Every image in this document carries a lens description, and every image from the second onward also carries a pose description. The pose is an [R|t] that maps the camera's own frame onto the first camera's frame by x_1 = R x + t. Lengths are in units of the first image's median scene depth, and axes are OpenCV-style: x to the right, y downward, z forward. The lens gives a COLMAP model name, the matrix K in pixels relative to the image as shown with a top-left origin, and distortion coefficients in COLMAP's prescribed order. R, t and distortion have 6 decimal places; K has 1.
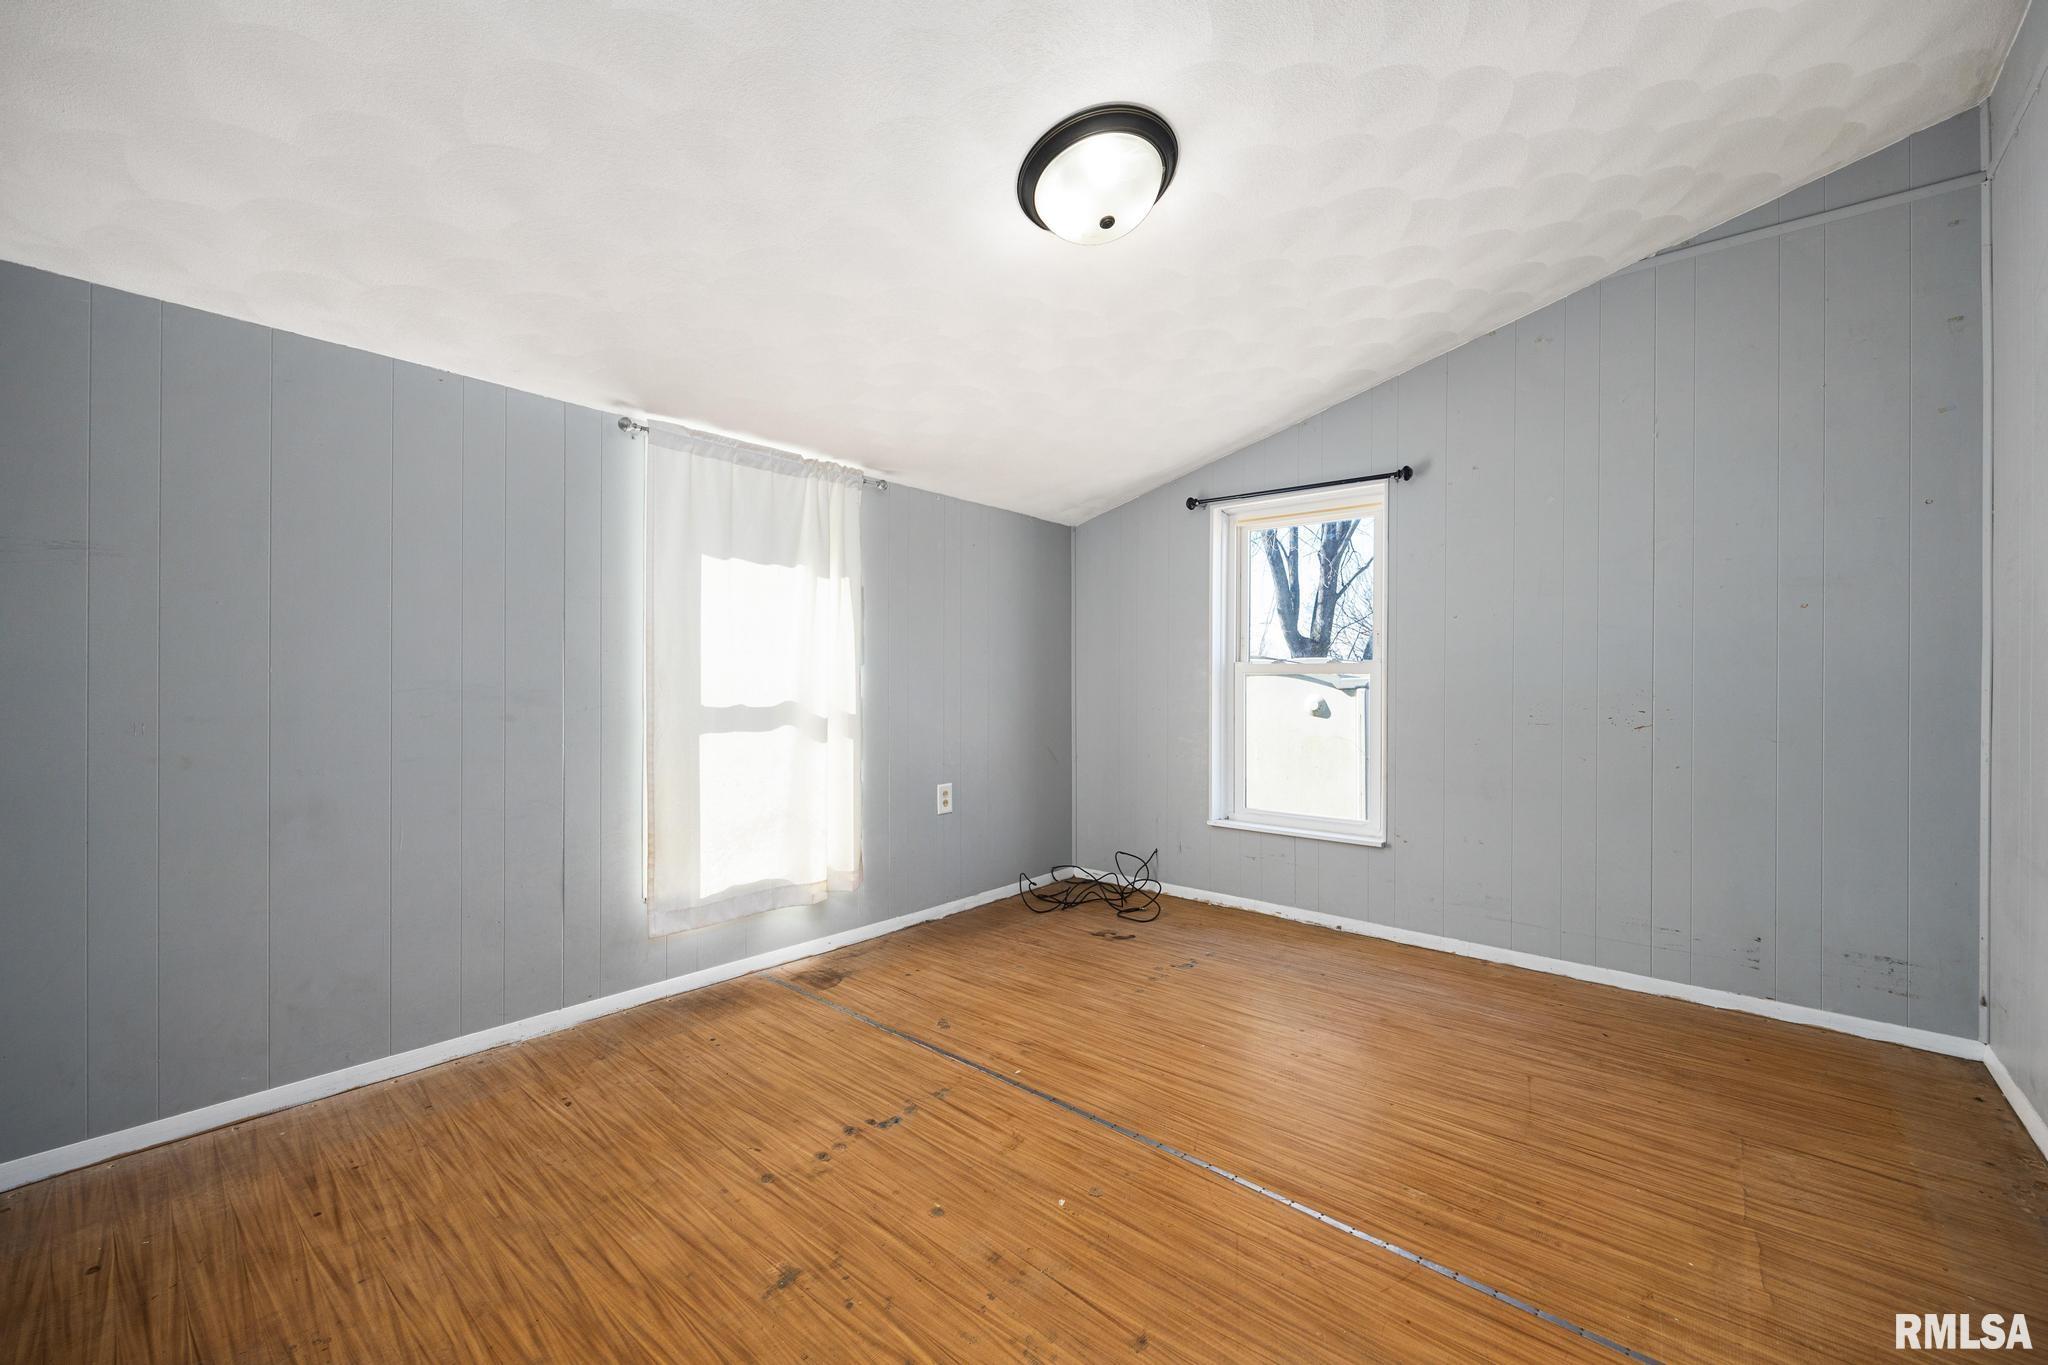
lens RADIAL K [[826.7, 0, 1033.2], [0, 826.7, 677.4], [0, 0, 1]] dist [0.000166, -0.000007]
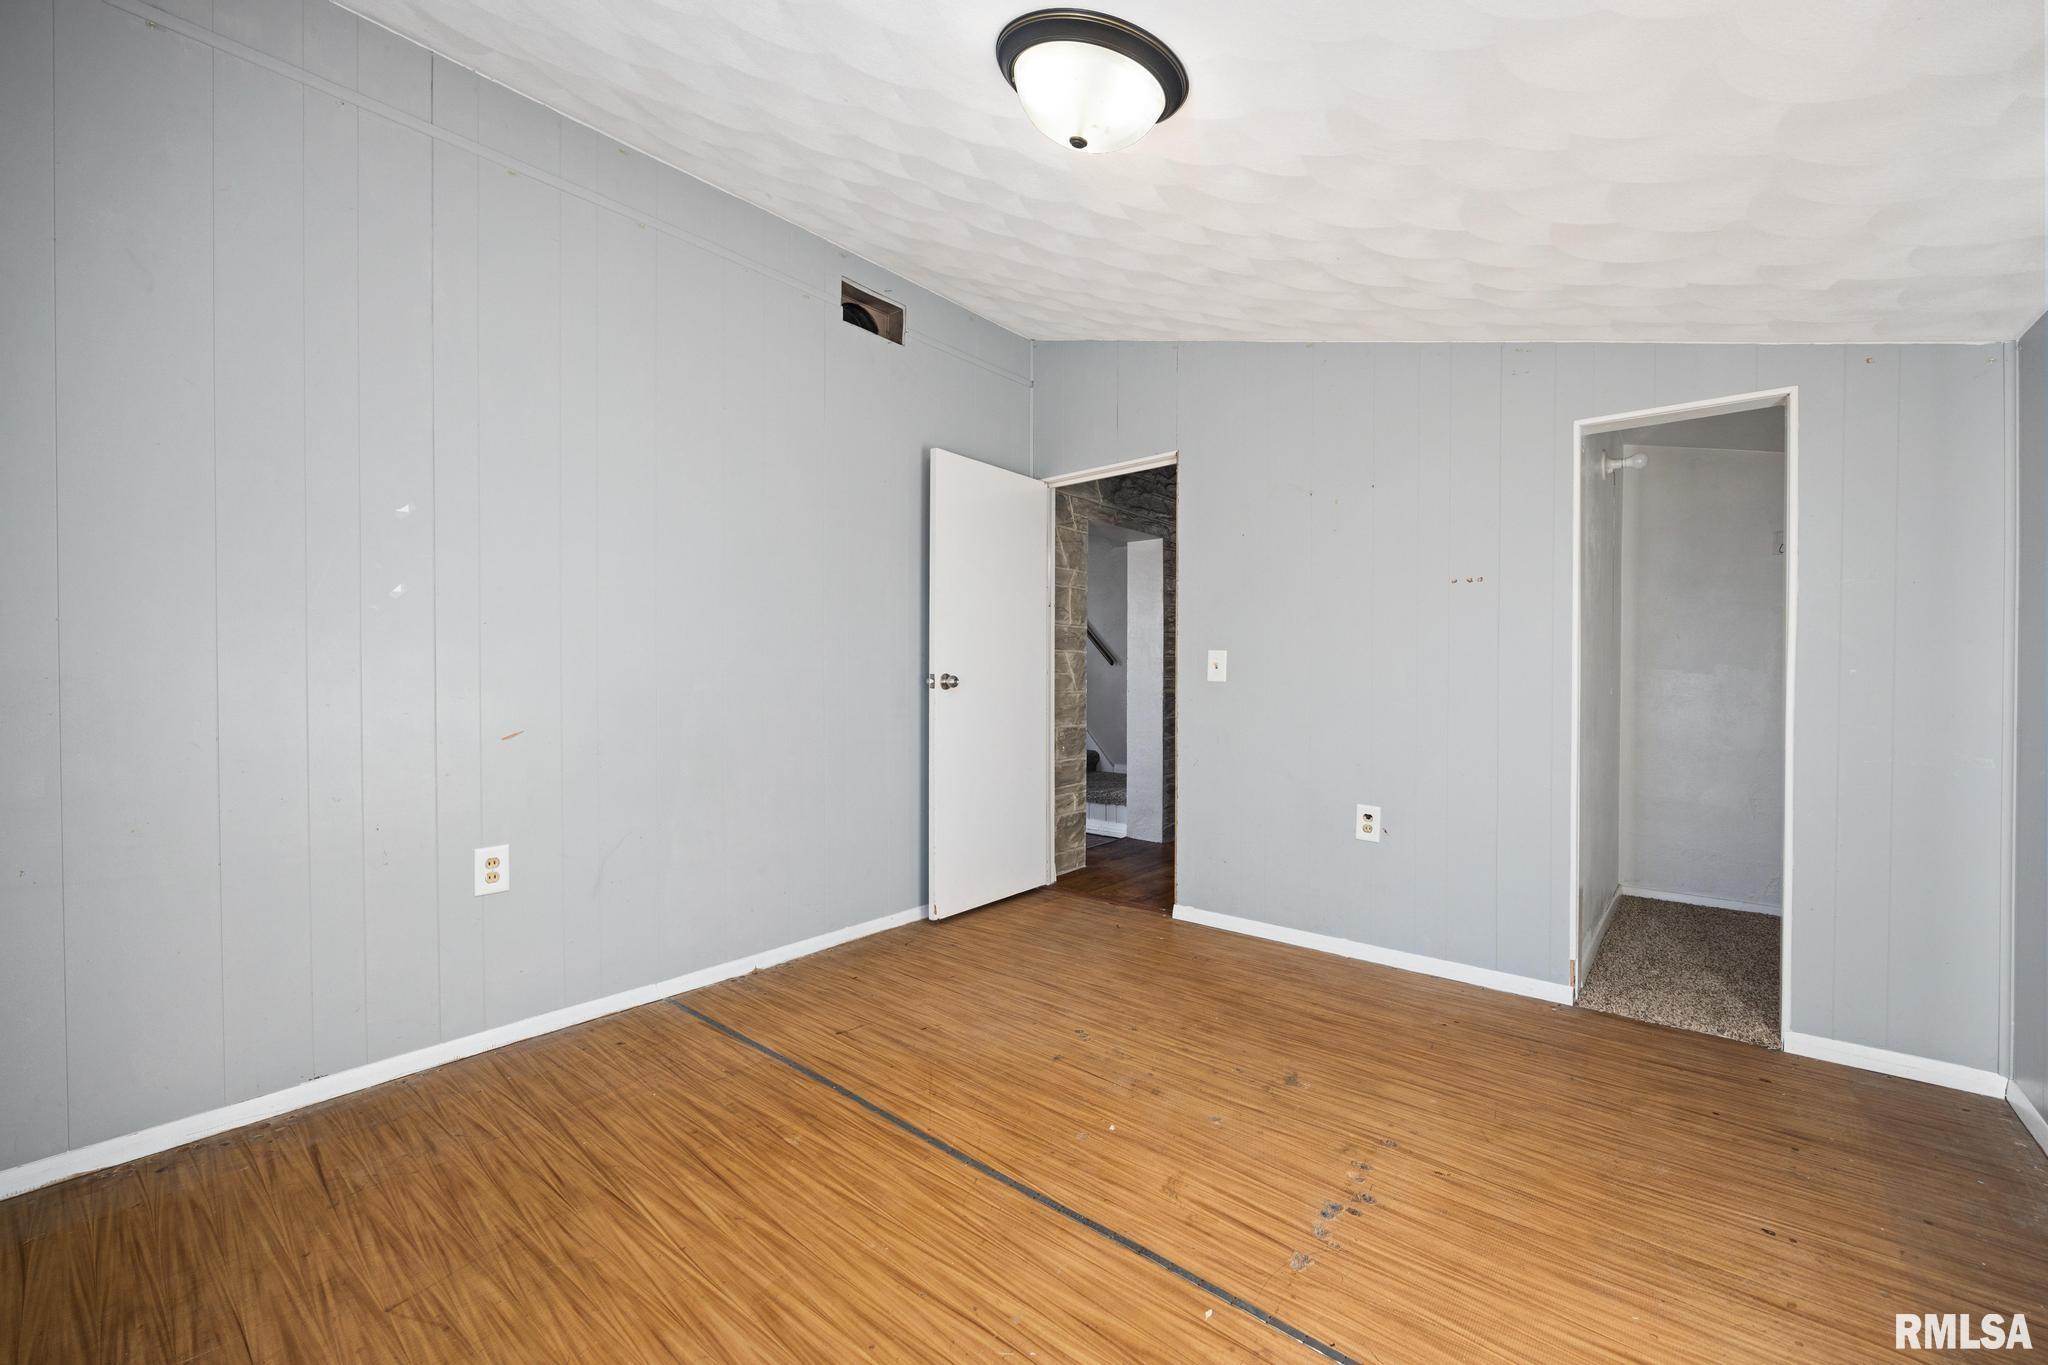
lens RADIAL K [[826.7, 0, 1018.1], [0, 826.7, 679.5], [0, 0, 1]] dist [0.000166, -0.000007]
pose [[-0.999981, -0.005274, 0.003337, 0.154533], [-0.005250, 0.999960, 0.007215, -0.000036], [-0.003375, 0.007198, -0.999968, 2.007202]]
